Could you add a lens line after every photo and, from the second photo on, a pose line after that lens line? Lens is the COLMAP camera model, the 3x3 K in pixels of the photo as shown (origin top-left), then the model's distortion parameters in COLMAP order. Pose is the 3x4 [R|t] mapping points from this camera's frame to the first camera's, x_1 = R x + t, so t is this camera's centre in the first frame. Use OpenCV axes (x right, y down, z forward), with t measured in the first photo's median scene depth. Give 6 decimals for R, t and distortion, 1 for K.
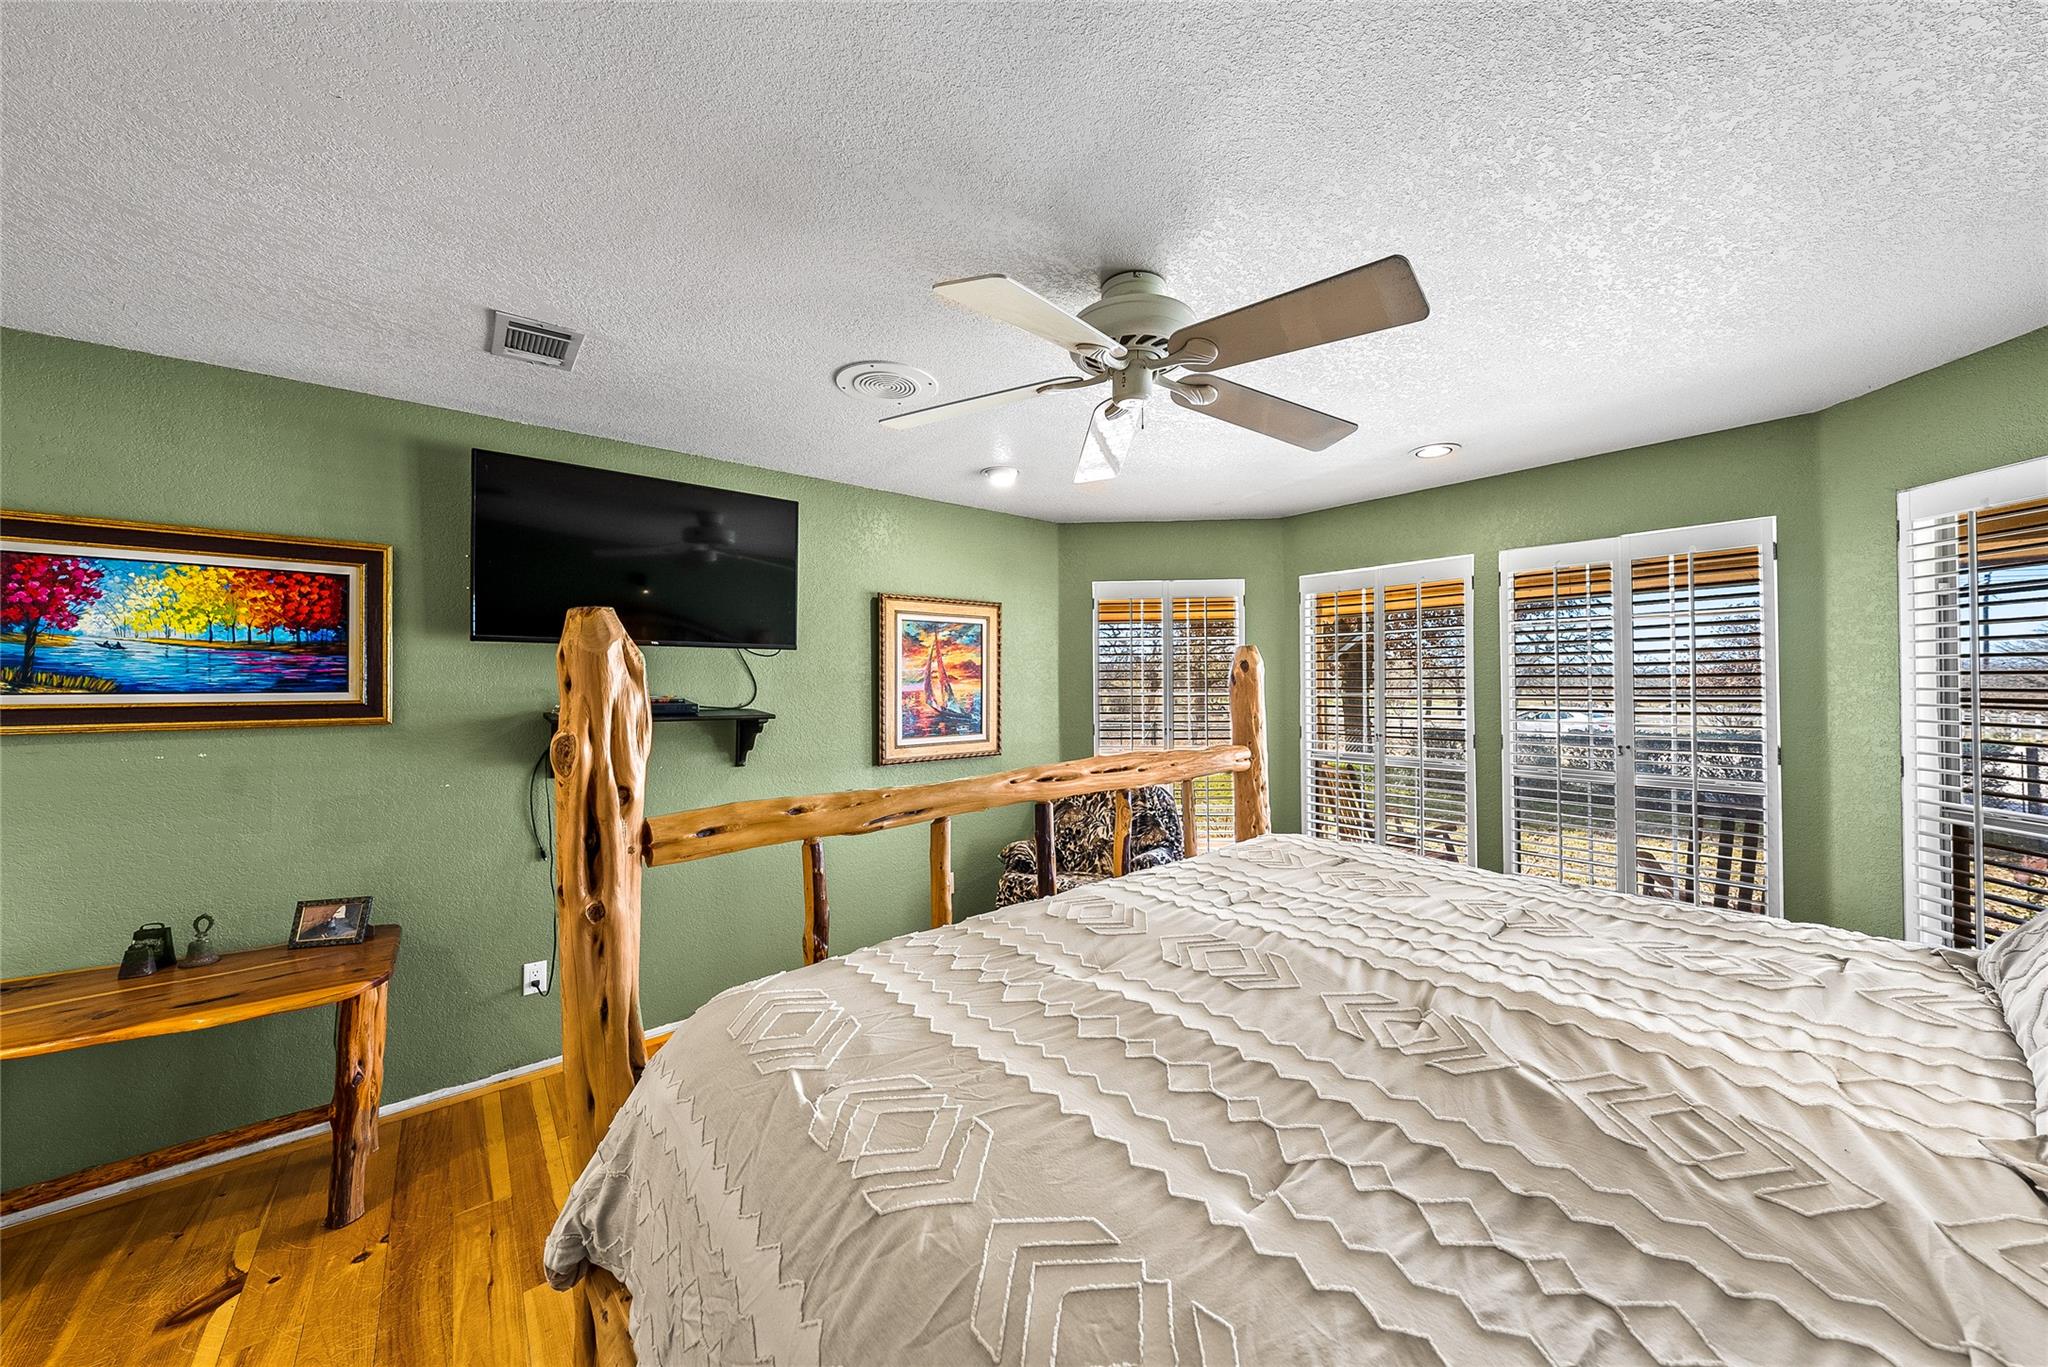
lens RADIAL K [[703.9, 0, 1025.2], [0, 703.9, 685.6], [0, 0, 1]] dist [-0.000537, -0.000123]
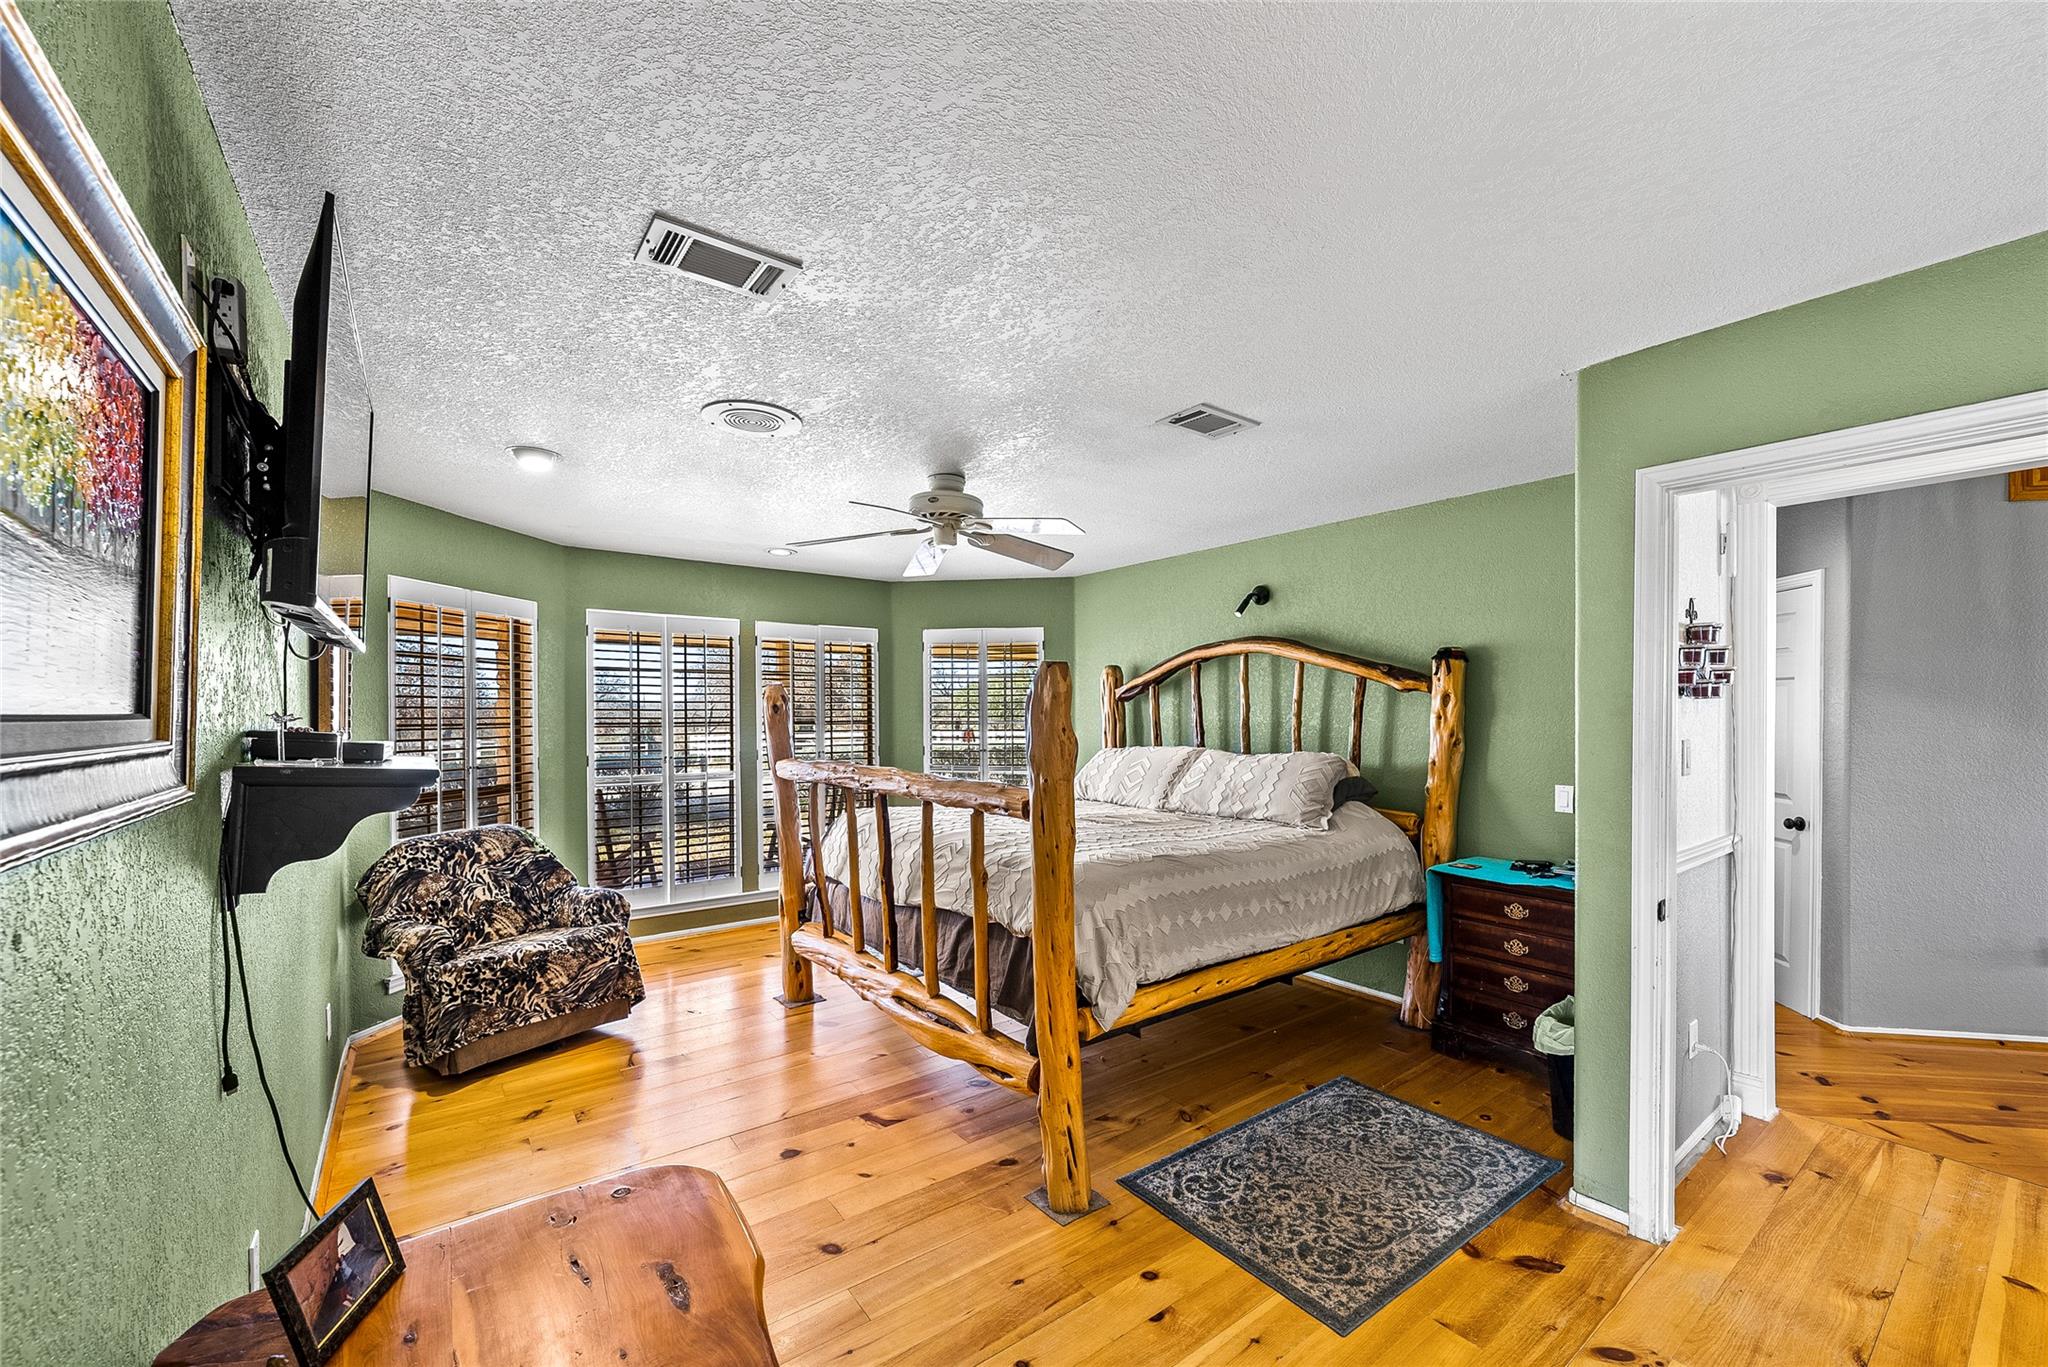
lens RADIAL K [[790.5, 0, 1021.4], [0, 790.5, 703.1], [0, 0, 1]] dist [-0.005199, -0.000033]
pose [[0.108746, 0.010783, 0.994011, -0.757195], [-0.008500, 0.999915, -0.009917, -0.013662], [-0.994033, -0.007371, 0.108828, 0.268078]]
